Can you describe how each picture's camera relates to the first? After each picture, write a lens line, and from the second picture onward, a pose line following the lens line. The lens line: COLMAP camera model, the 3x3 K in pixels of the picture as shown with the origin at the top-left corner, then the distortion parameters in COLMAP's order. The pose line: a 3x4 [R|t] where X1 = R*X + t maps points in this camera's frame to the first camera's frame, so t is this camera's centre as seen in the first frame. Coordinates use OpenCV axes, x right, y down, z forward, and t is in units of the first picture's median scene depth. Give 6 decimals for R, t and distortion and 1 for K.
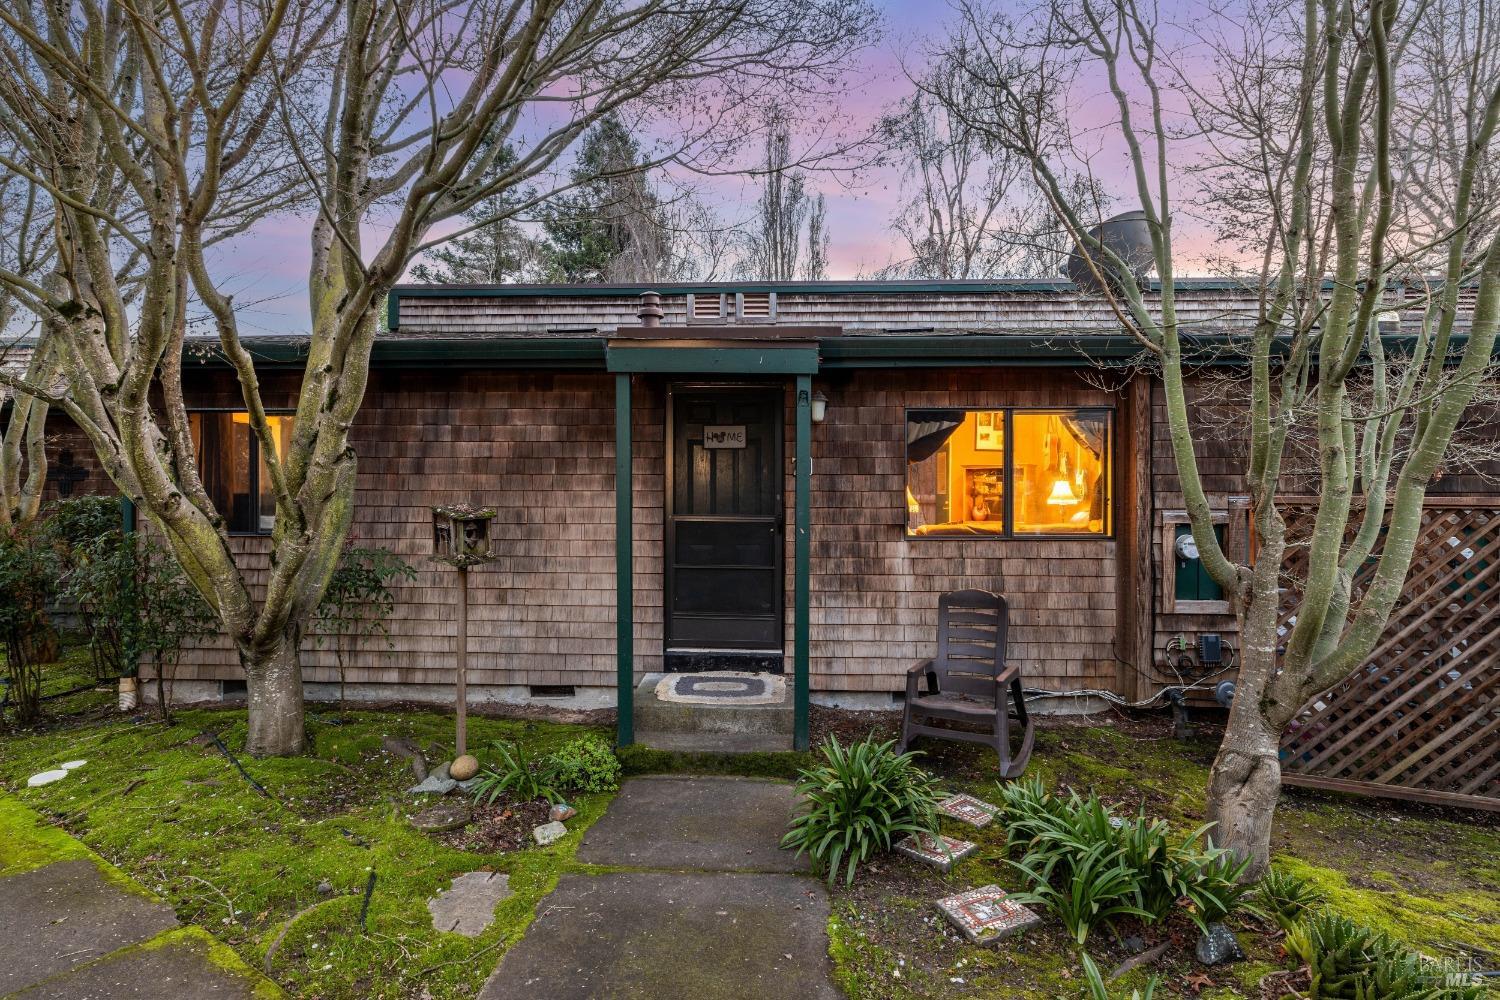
lens RADIAL K [[676.7, 0, 750.1], [0, 676.7, 501.6], [0, 0, 1]] dist [-0.000474, -0.000075]
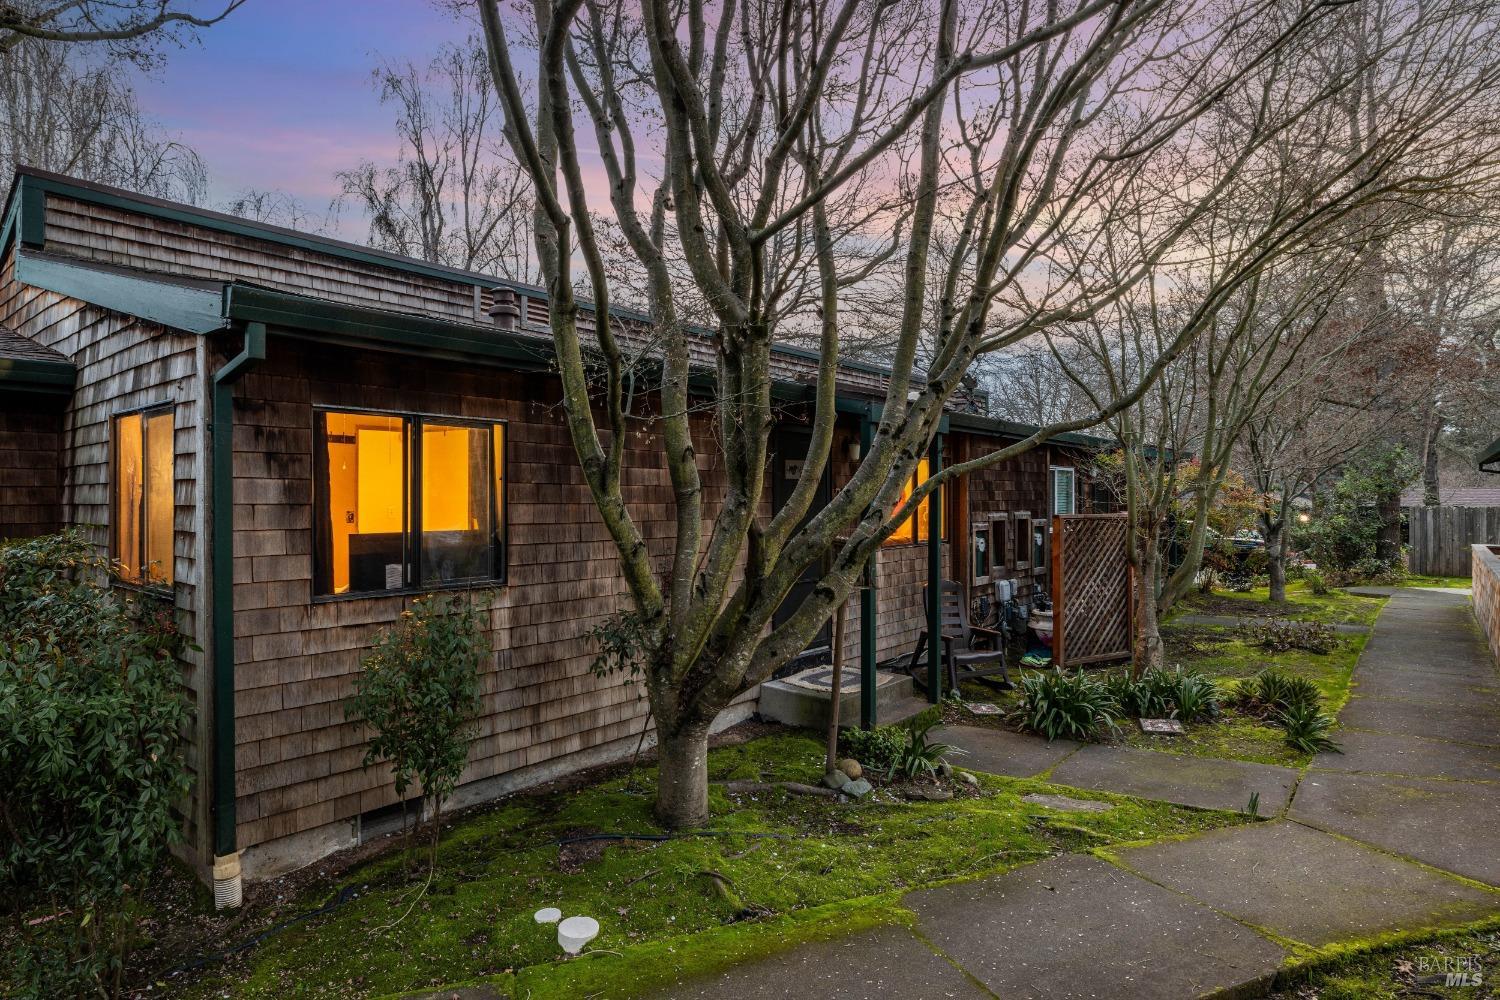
lens RADIAL K [[806.4, 0, 750.2], [0, 806.4, 495.6], [0, 0, 1]] dist [-0.000668, -0.000832]
pose [[0.616787, -0.001618, 0.787129, -0.685633], [0.015422, 0.999831, -0.010029, -0.025911], [-0.786979, 0.018325, 0.616707, 0.103374]]
